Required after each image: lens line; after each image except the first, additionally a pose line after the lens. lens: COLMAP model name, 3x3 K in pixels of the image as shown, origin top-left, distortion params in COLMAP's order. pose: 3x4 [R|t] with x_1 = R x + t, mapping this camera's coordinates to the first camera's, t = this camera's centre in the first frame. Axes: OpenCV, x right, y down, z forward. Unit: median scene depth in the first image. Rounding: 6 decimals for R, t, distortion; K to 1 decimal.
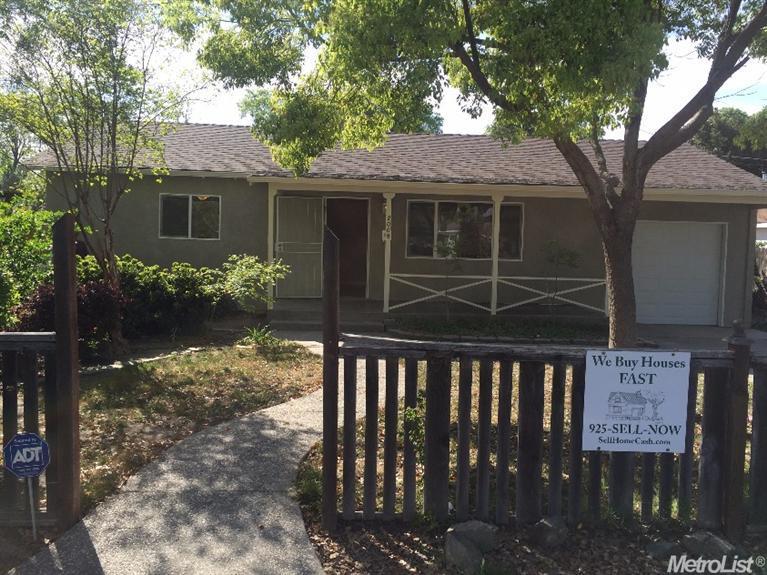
lens RADIAL K [[645.1, 0, 389.7], [0, 645.1, 288.8], [0, 0, 1]] dist [0.086917, -0.113233]
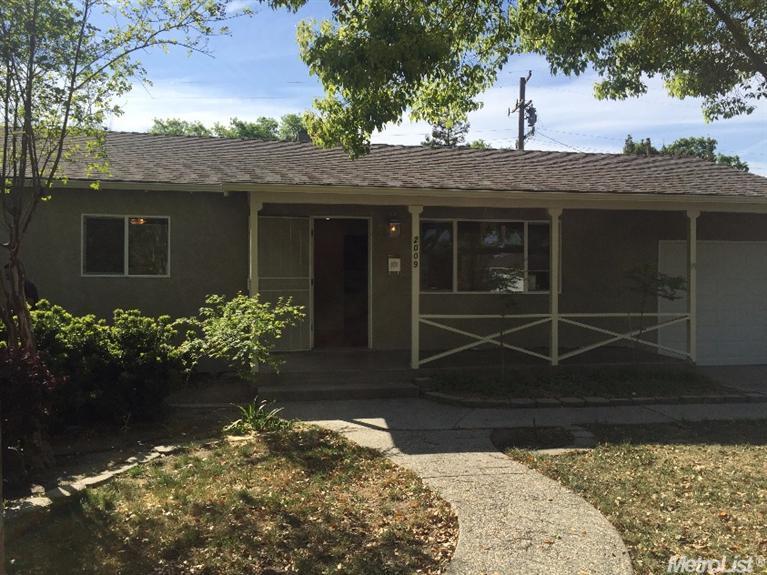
lens RADIAL K [[645.1, 0, 377.9], [0, 645.1, 284.1], [0, 0, 1]] dist [0.086917, -0.113233]
pose [[0.991483, -0.028227, 0.127137, -0.158174], [0.036653, 0.997249, -0.064428, -0.014633], [-0.124969, 0.068539, 0.989790, 0.320915]]
